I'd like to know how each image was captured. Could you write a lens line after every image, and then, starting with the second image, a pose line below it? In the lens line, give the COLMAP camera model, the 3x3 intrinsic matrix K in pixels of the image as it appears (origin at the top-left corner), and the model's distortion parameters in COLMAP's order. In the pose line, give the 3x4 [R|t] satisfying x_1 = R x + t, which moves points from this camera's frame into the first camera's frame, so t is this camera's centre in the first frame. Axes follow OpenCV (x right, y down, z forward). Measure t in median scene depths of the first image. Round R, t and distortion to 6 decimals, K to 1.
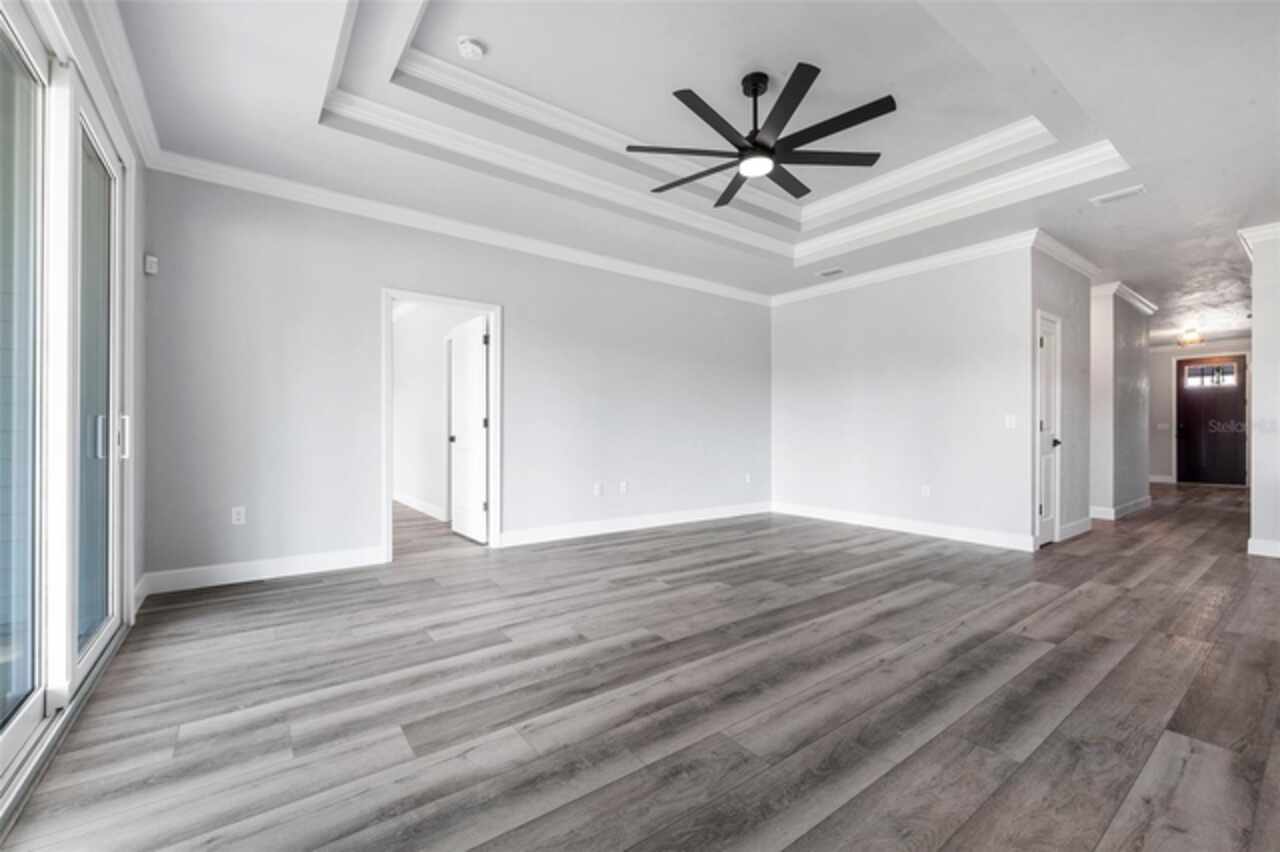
lens RADIAL K [[524.6, 0, 638.8], [0, 524.6, 430.8], [0, 0, 1]] dist [-0.000620, -0.000050]
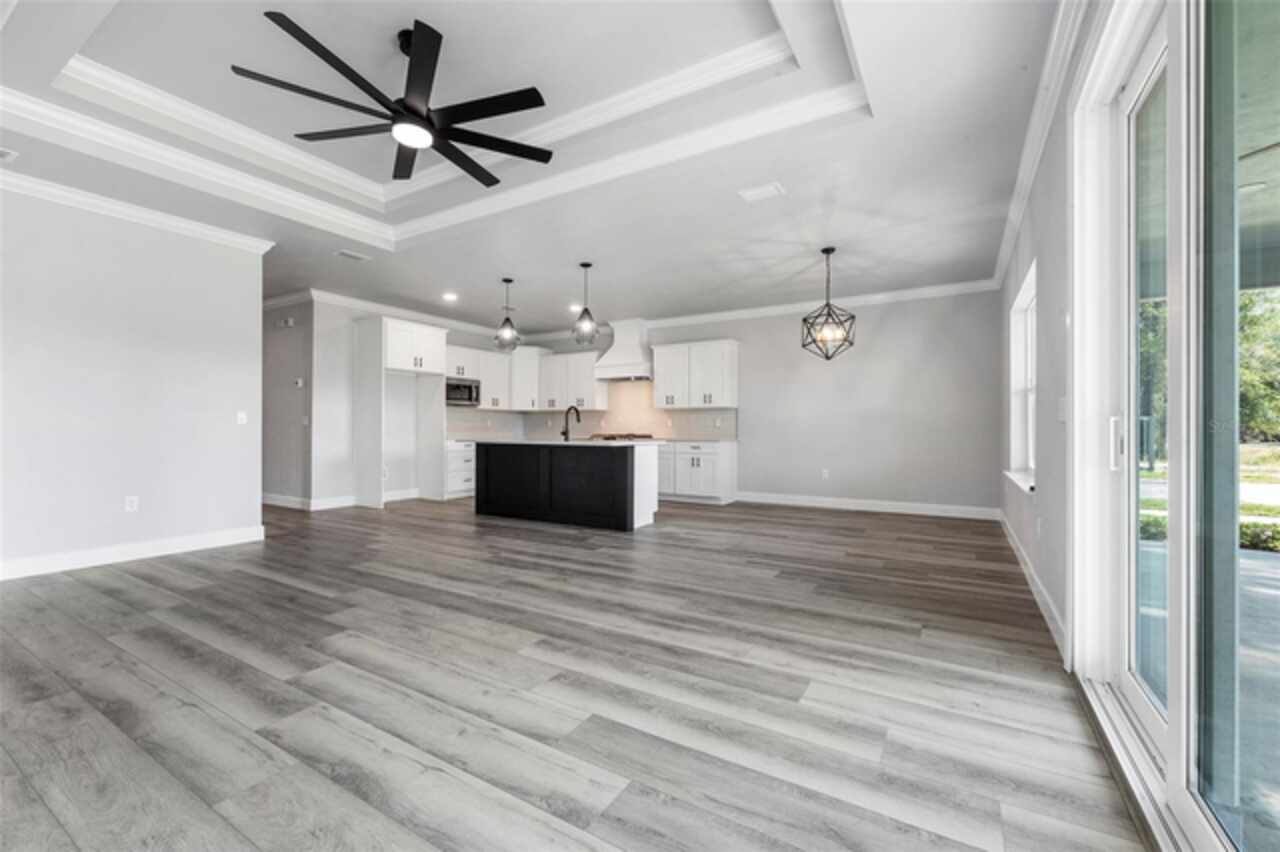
lens RADIAL K [[524.6, 0, 640.2], [0, 524.6, 426.0], [0, 0, 1]] dist [-0.000620, -0.000050]
pose [[-0.376756, -0.000277, 0.926313, -1.044433], [-0.005304, 0.999984, -0.001858, -0.006419], [-0.926297, -0.005613, -0.376751, 1.338868]]
